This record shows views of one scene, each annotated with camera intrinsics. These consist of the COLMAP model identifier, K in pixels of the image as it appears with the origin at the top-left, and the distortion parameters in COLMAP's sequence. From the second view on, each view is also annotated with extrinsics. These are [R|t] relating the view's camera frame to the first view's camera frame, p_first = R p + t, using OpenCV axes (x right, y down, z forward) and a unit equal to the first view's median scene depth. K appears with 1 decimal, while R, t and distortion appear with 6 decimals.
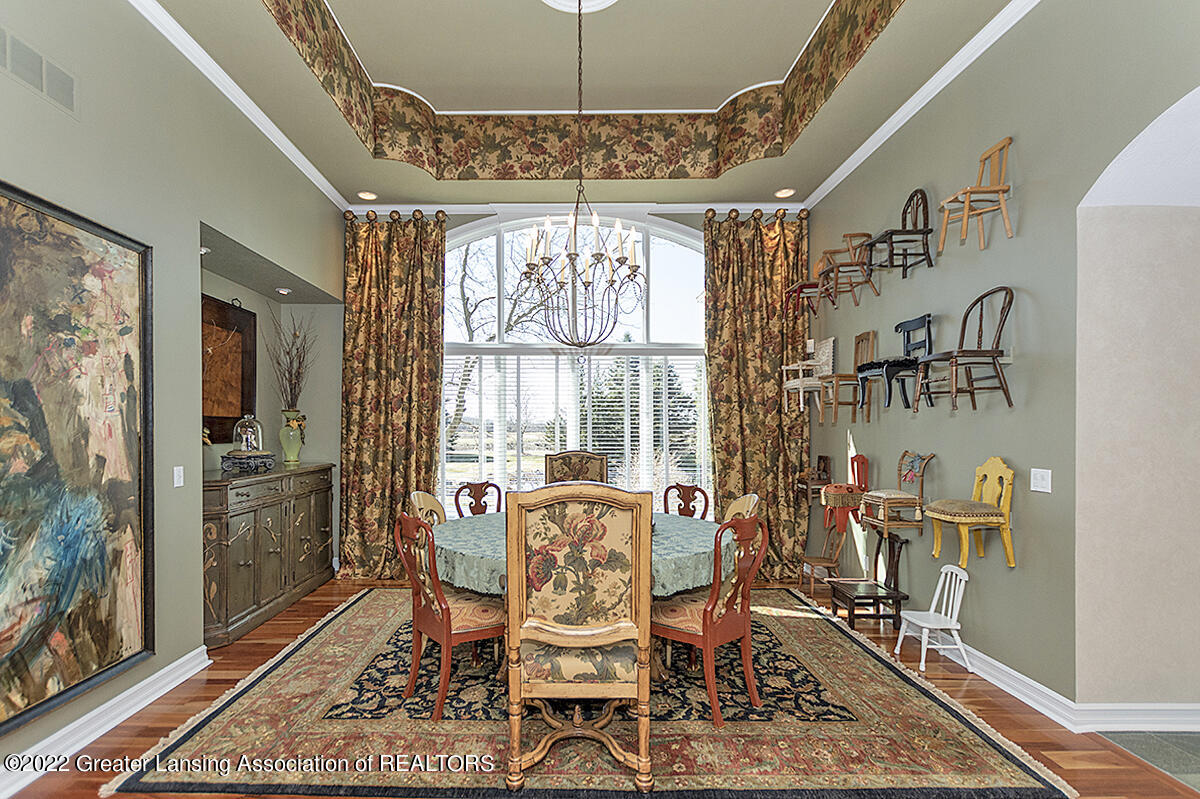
lens RADIAL K [[568.7, 0, 569.1], [0, 568.7, 435.9], [0, 0, 1]] dist [0.003751, -0.000125]
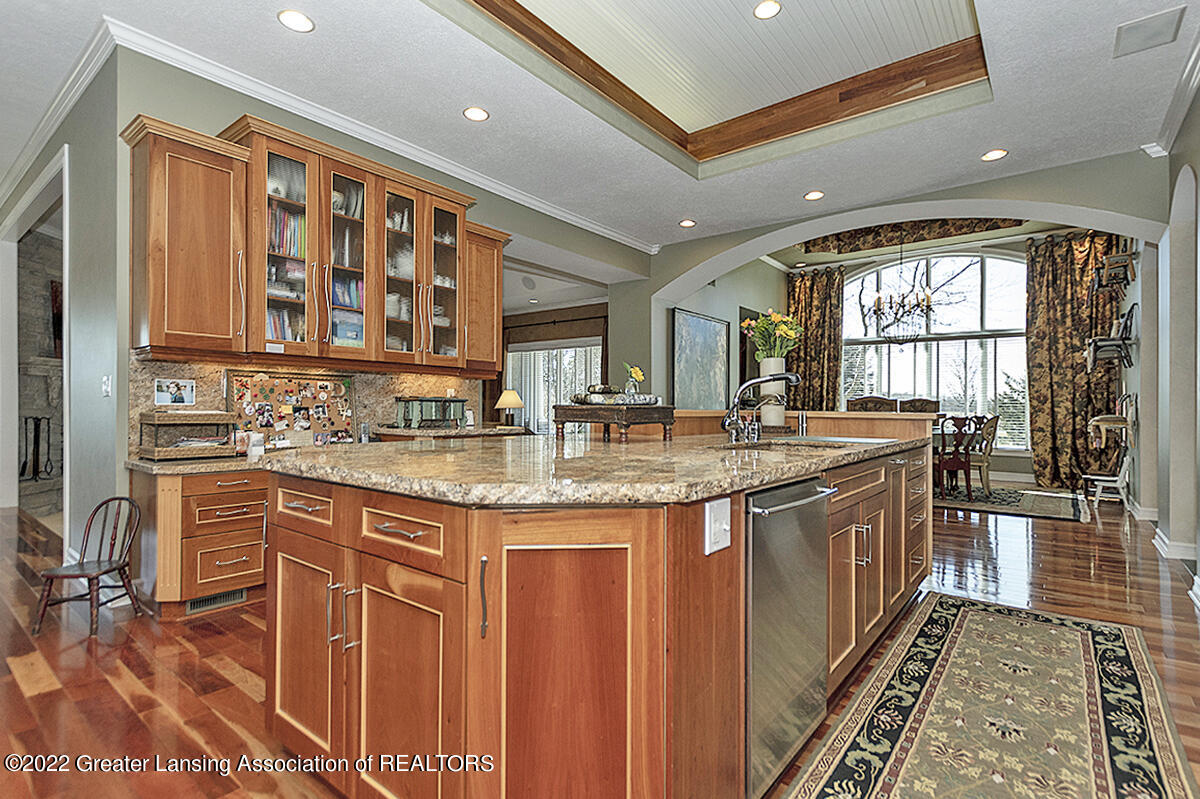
lens RADIAL K [[568.7, 0, 624.1], [0, 568.7, 407.4], [0, 0, 1]] dist [0.003751, -0.000125]
pose [[0.811208, 0.005426, -0.584733, 0.265984], [-0.009395, 0.999949, -0.003754, 0.060325], [0.584683, 0.008539, 0.811217, -0.836068]]
